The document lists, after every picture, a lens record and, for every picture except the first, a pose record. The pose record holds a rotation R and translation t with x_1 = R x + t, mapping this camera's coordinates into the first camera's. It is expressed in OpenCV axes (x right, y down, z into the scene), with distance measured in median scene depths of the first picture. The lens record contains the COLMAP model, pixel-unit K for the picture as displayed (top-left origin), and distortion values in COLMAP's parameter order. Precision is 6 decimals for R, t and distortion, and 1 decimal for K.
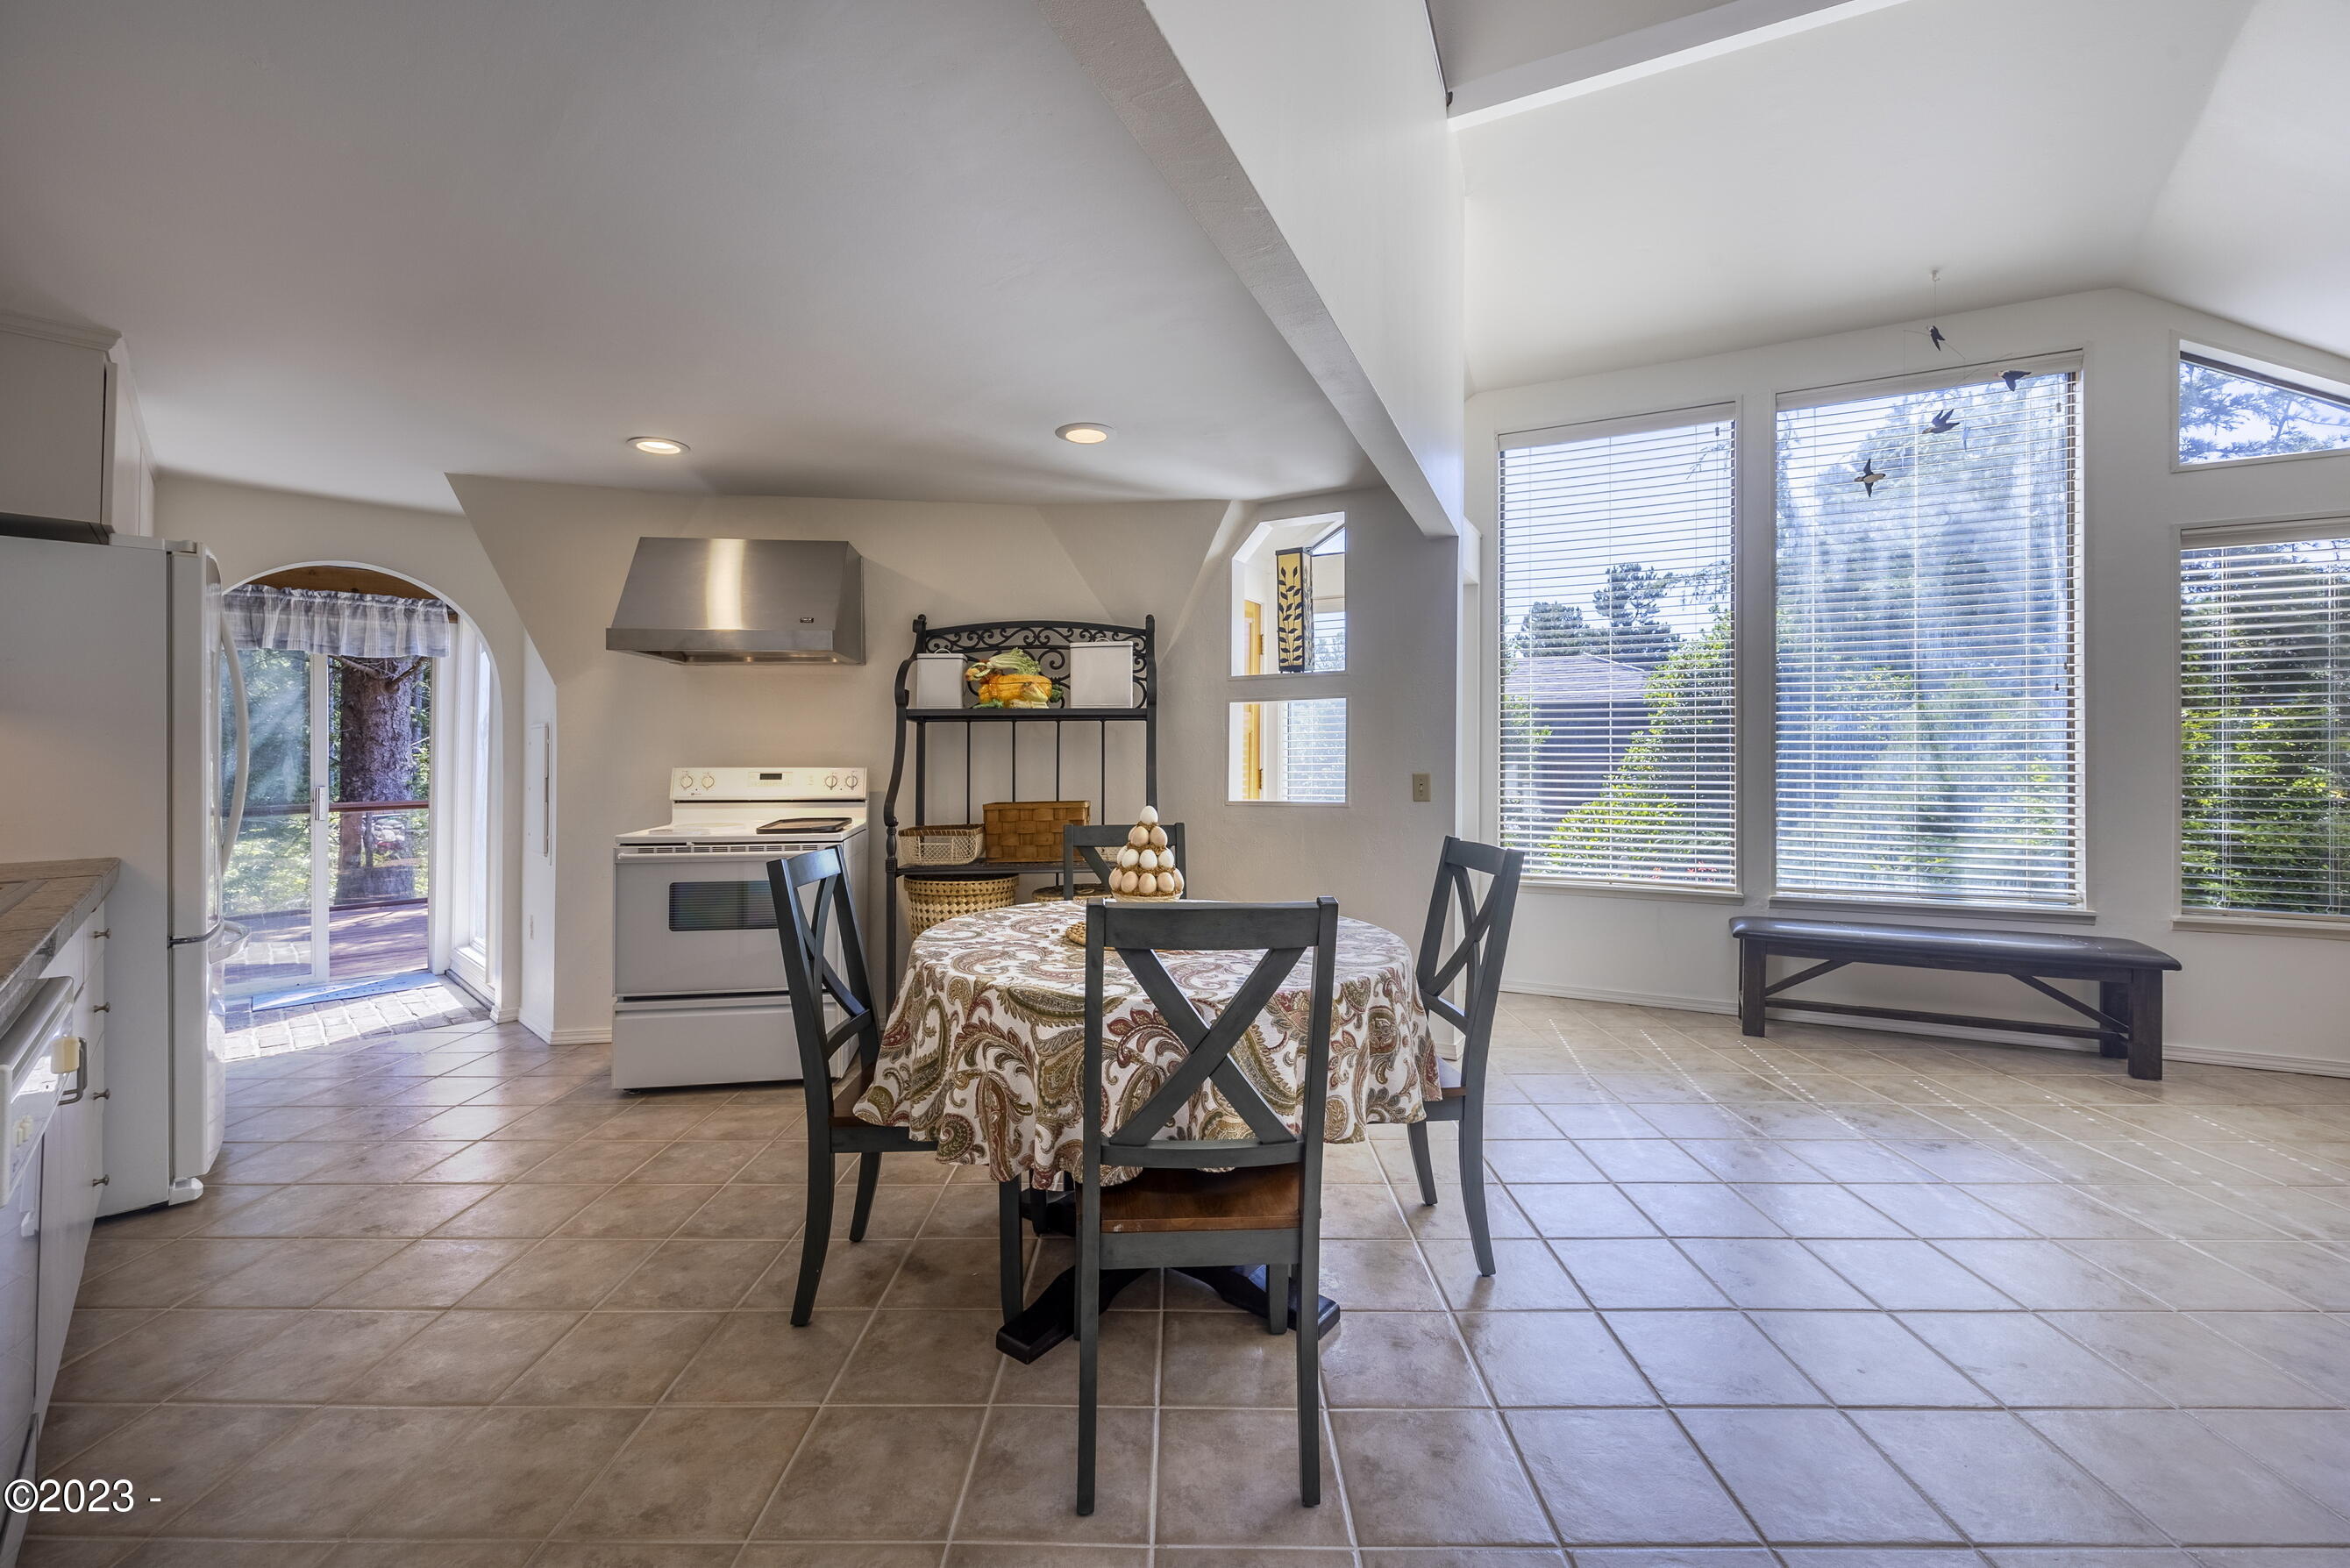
lens RADIAL K [[975.8, 0, 1179.9], [0, 975.8, 732.1], [0, 0, 1]] dist [-0.000770, 0.000470]
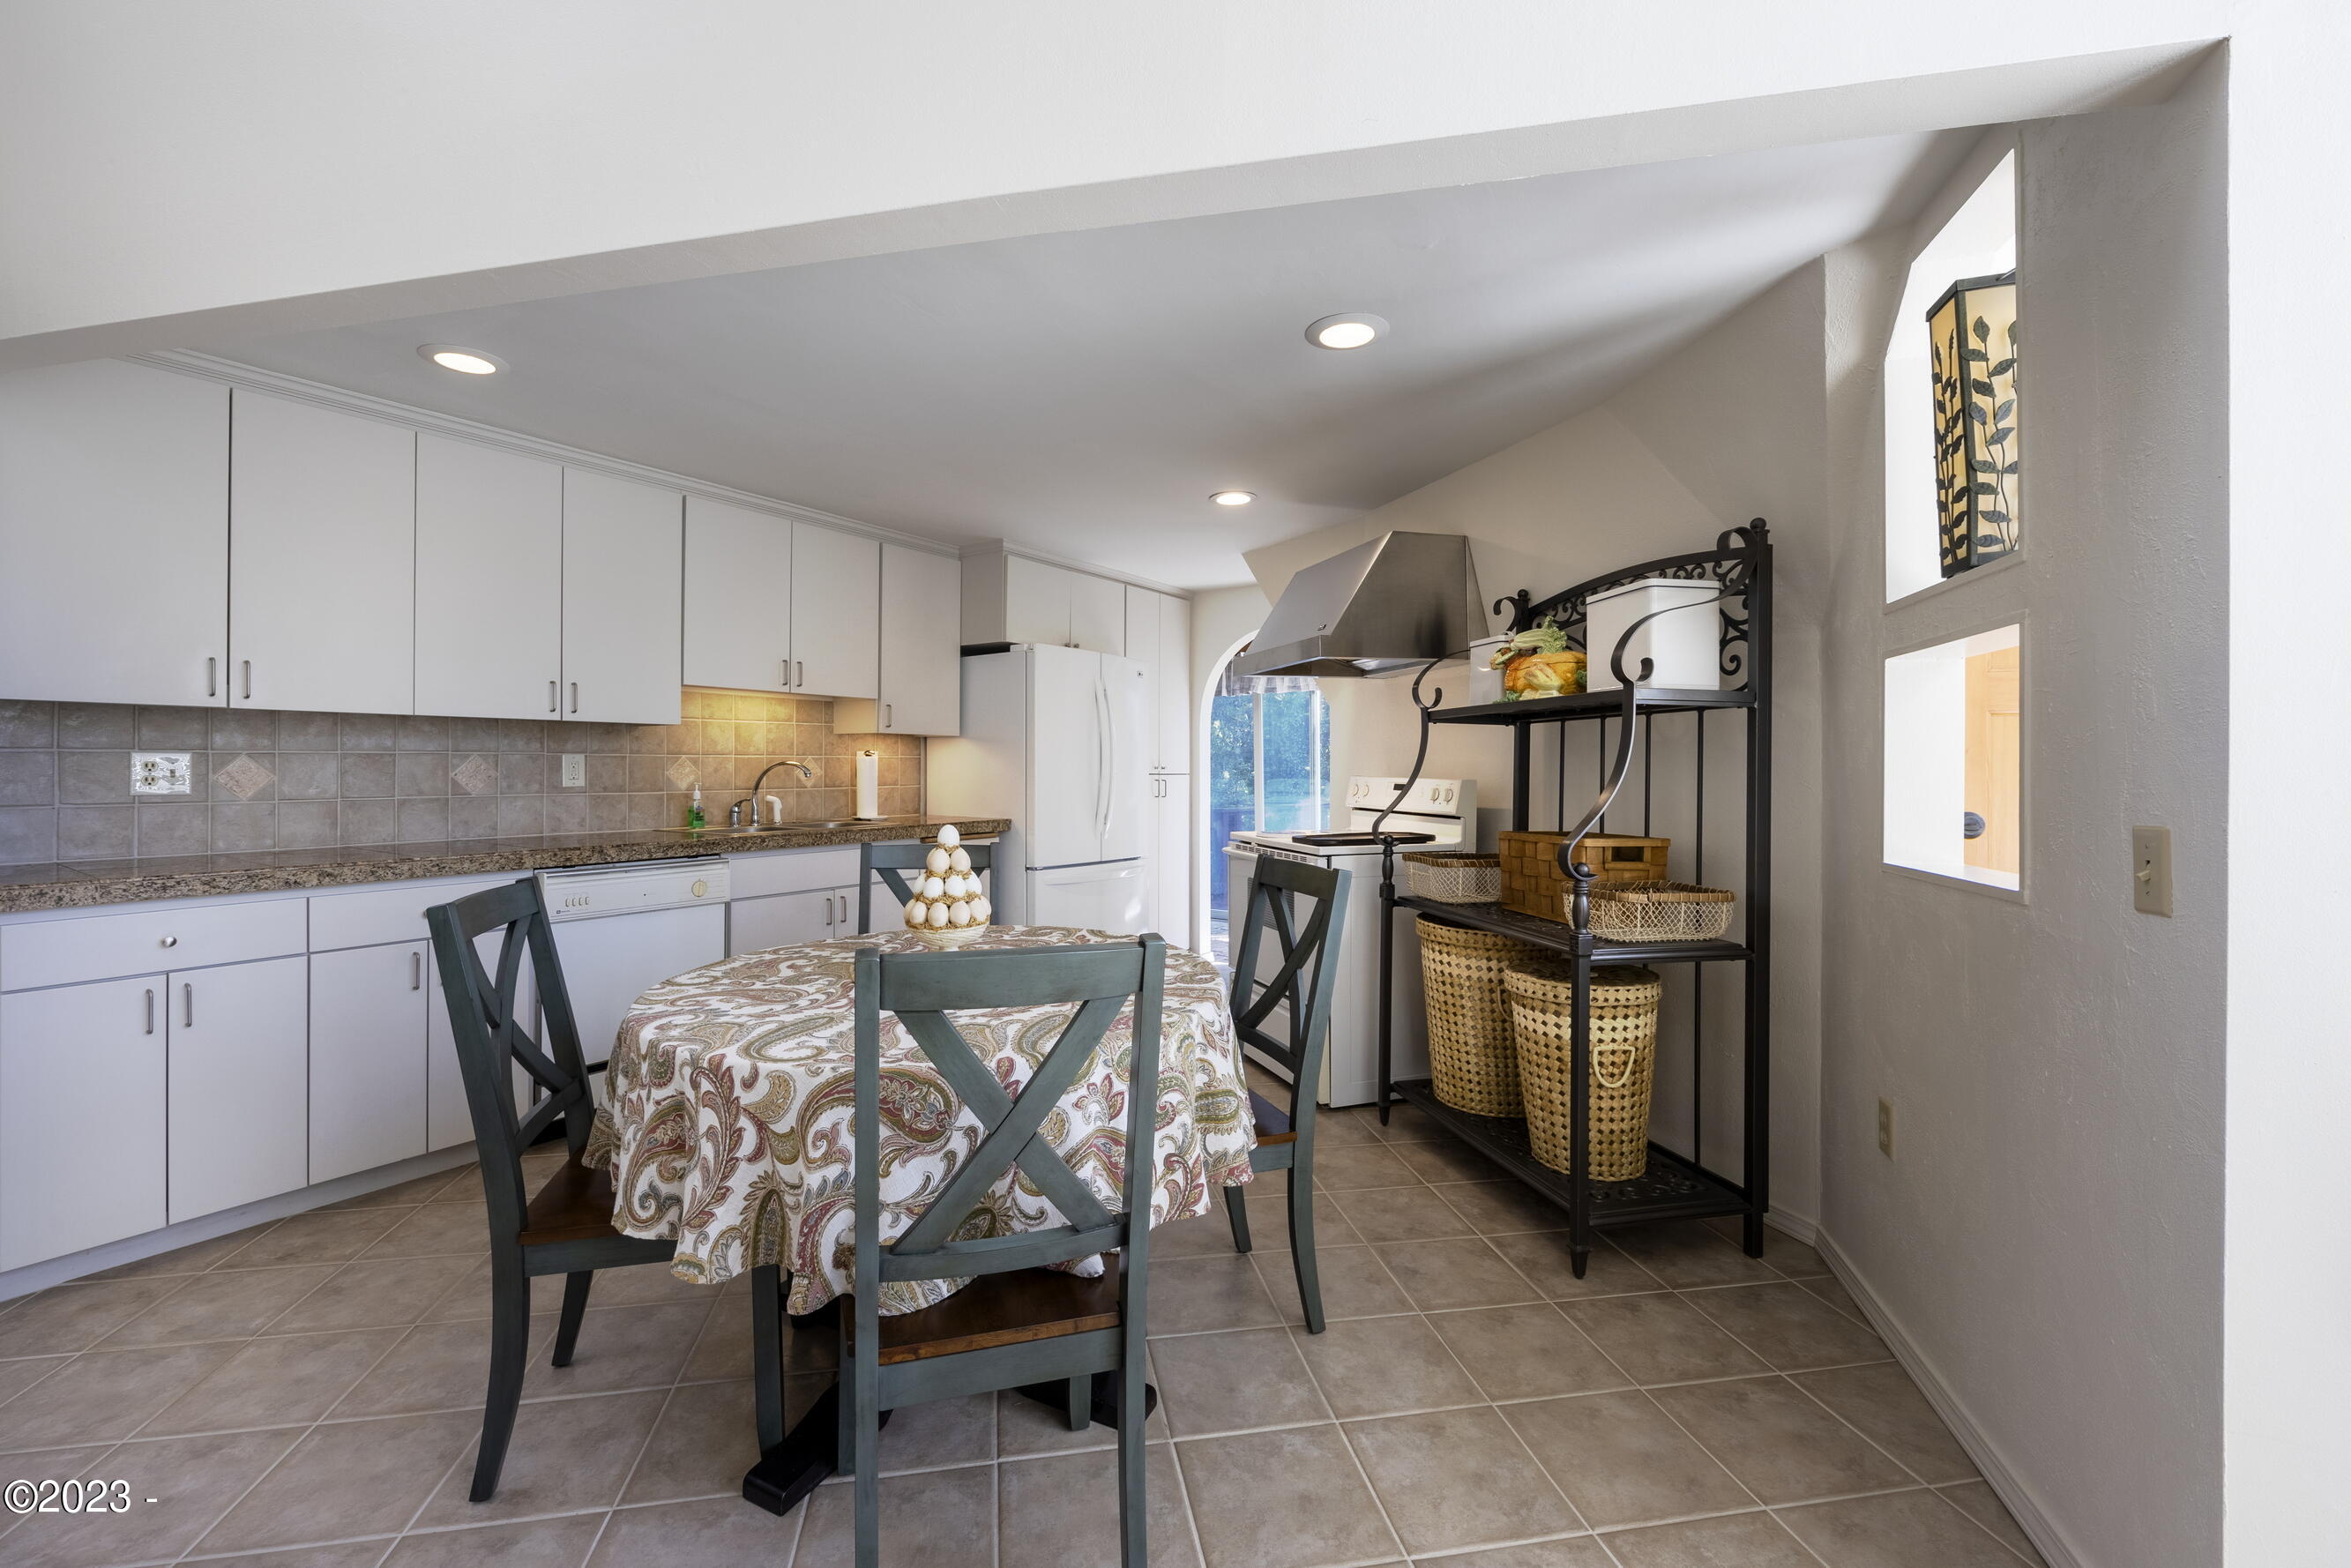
lens RADIAL K [[973.3, 0, 1149.8], [0, 973.3, 748.6], [0, 0, 1]] dist [-0.002073, -0.000025]
pose [[0.169932, -0.013466, -0.985364, 0.474455], [0.021600, 0.999717, -0.009937, 0.011150], [0.985219, -0.019595, 0.170175, 0.572370]]
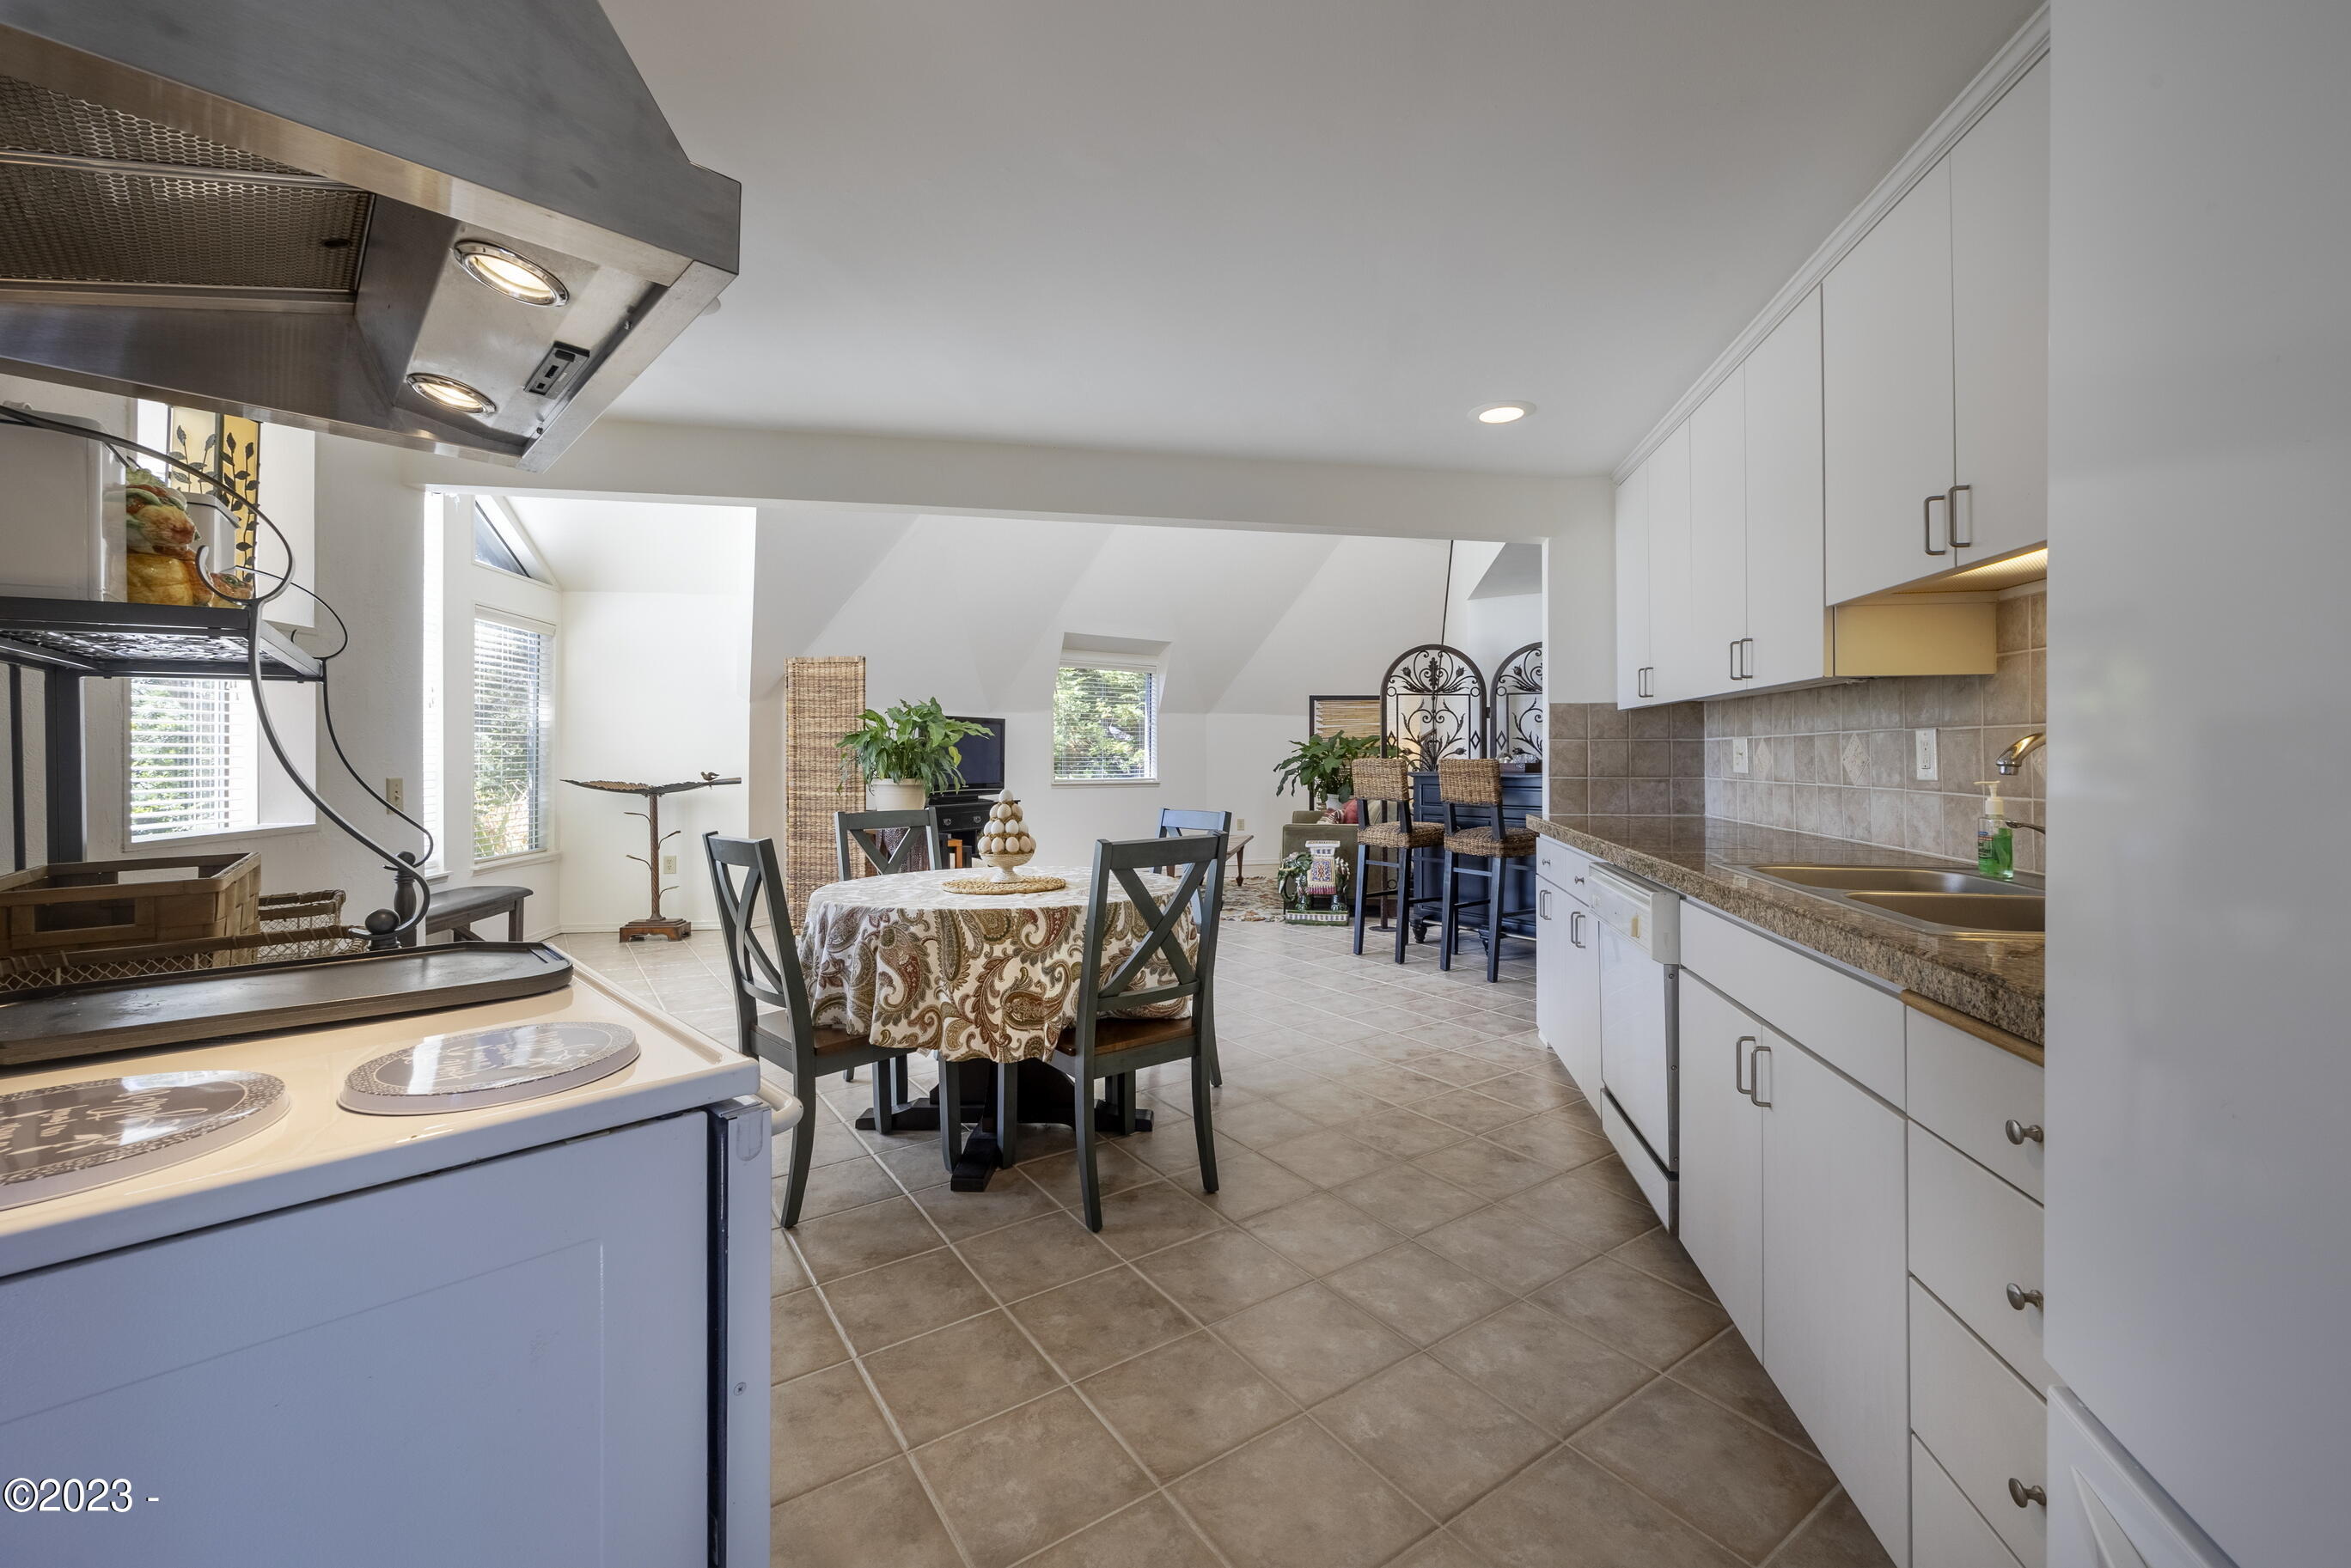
lens RADIAL K [[947.2, 0, 1195.4], [0, 947.2, 771.9], [0, 0, 1]] dist [-0.000869, -0.000783]
pose [[-0.582900, -0.011017, 0.812469, -0.675126], [-0.015916, 0.999871, 0.002140, 0.026437], [-0.812388, -0.011684, -0.583001, 0.860975]]
